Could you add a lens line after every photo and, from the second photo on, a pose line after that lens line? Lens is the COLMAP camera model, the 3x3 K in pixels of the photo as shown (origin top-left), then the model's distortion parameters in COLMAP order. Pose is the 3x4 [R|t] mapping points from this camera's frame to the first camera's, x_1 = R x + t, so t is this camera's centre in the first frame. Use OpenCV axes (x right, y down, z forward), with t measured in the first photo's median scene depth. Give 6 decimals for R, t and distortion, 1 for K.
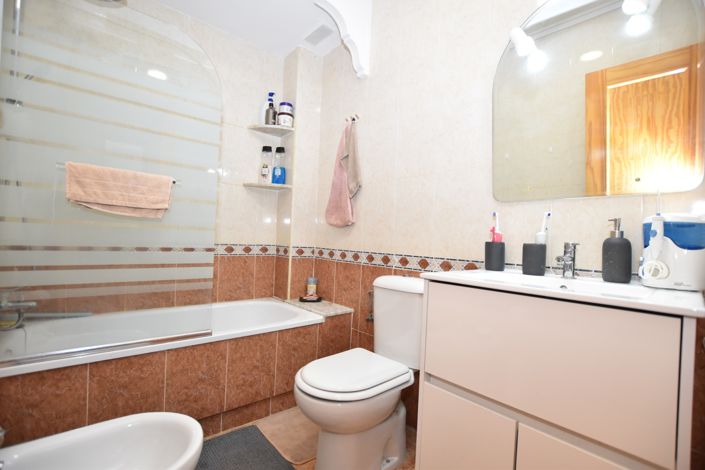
lens RADIAL K [[311.0, 0, 352.5], [0, 311.0, 235.0], [0, 0, 1]] dist [-0.029574, 0.000106]
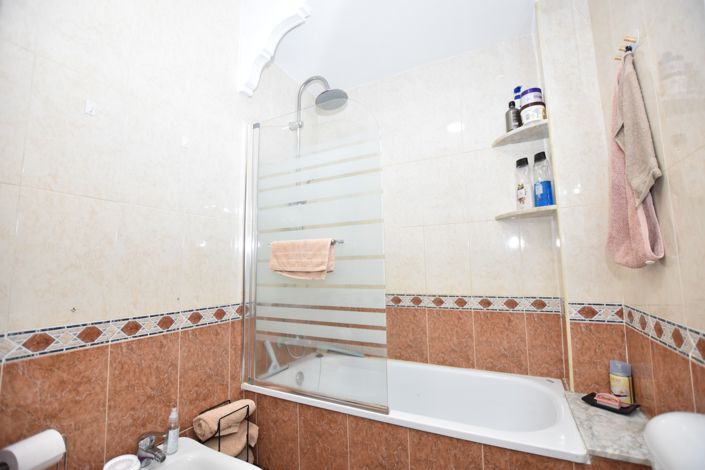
lens RADIAL K [[311.0, 0, 352.5], [0, 311.0, 235.0], [0, 0, 1]] dist [-0.029574, 0.000106]
pose [[0.368622, -0.142103, -0.918653, 0.223690], [0.043251, 0.989798, -0.135753, -0.031763], [0.928572, 0.010309, 0.371008, 0.384454]]
